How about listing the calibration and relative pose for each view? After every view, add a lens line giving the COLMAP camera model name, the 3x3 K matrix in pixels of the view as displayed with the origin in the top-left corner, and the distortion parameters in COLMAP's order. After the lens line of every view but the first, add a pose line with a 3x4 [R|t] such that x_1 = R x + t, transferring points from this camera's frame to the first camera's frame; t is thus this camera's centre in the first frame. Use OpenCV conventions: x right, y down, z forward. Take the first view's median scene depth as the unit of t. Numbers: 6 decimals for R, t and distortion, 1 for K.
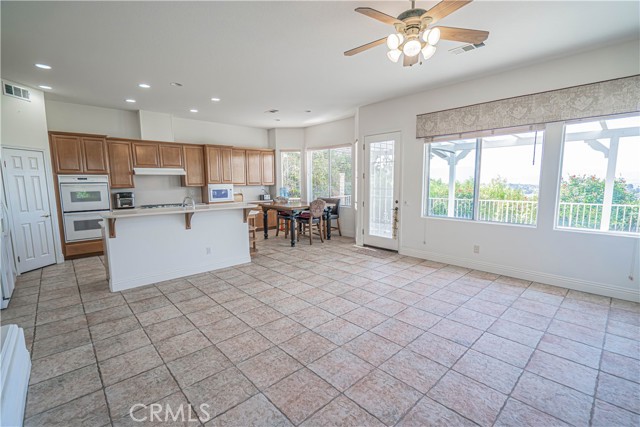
lens RADIAL K [[289.2, 0, 324.8], [0, 289.2, 211.2], [0, 0, 1]] dist [-0.006840, 0.002023]
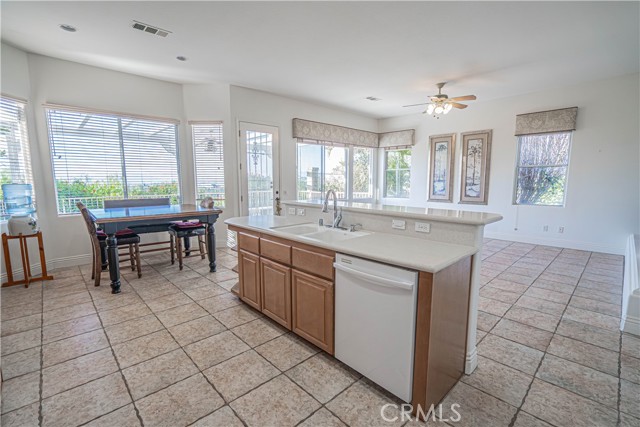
lens RADIAL K [[289.2, 0, 318.9], [0, 289.2, 220.0], [0, 0, 1]] dist [-0.006840, 0.002023]
pose [[-0.002536, -0.132600, 0.991166, -0.987864], [0.105303, 0.985623, 0.132128, -0.068862], [-0.994437, 0.104708, 0.011463, 1.005501]]
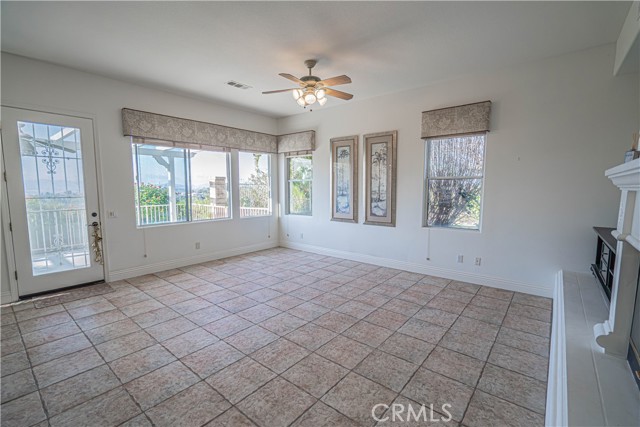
lens RADIAL K [[289.2, 0, 316.0], [0, 289.2, 220.4], [0, 0, 1]] dist [-0.006840, 0.002023]
pose [[-0.119259, -0.107787, 0.986995, -0.646331], [0.103959, 0.987270, 0.120379, -0.057346], [-0.987406, 0.116963, -0.106536, 0.622866]]
